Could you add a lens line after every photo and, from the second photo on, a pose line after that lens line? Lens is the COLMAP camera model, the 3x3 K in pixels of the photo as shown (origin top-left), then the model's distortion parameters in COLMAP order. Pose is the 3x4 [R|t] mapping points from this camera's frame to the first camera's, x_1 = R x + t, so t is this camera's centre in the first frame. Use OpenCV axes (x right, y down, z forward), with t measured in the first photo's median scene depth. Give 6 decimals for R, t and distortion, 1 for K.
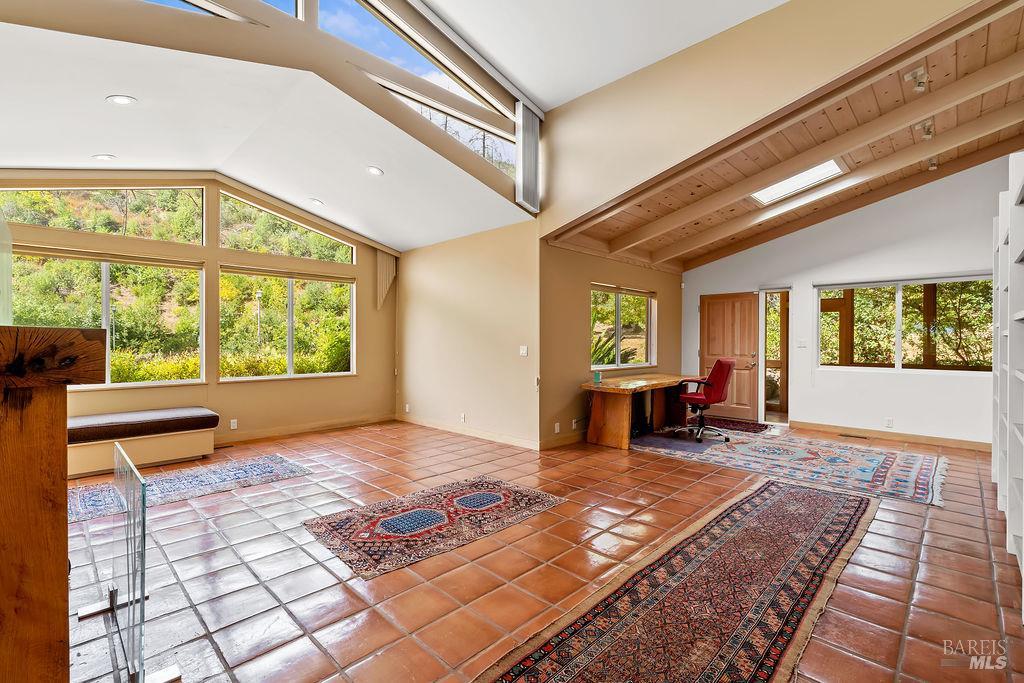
lens RADIAL K [[463.8, 0, 510.4], [0, 463.8, 341.7], [0, 0, 1]] dist [-0.010442, 0.003189]
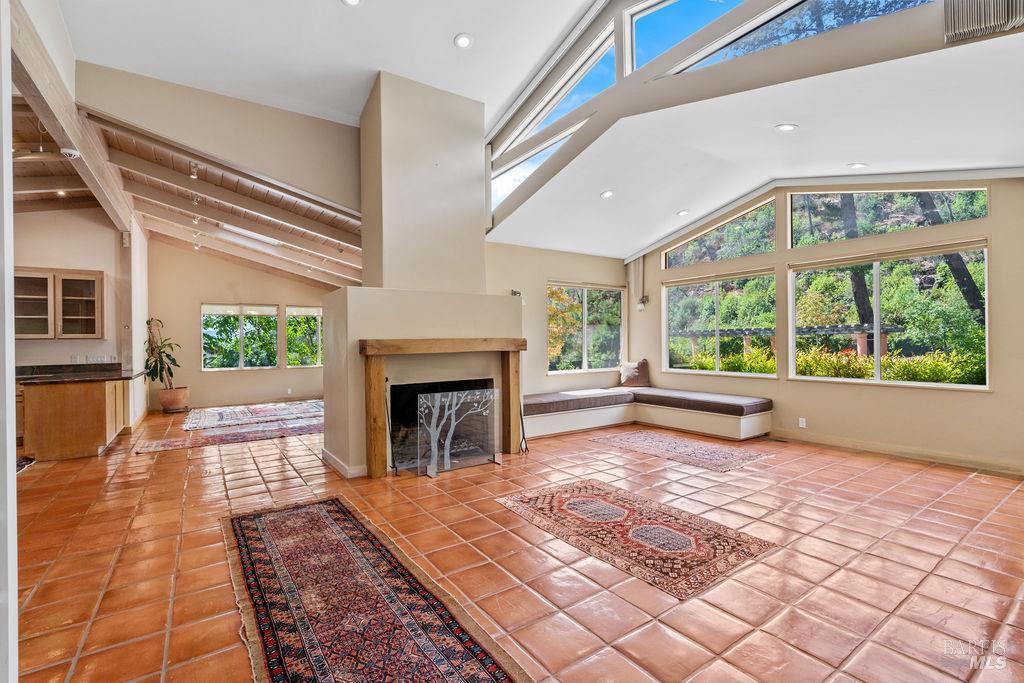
lens RADIAL K [[463.8, 0, 514.0], [0, 463.8, 343.4], [0, 0, 1]] dist [-0.010442, 0.003189]
pose [[-0.199272, 0.005890, -0.979927, 0.918104], [0.007274, 0.999963, 0.004532, -0.002385], [0.979917, -0.006225, -0.199307, 1.084386]]
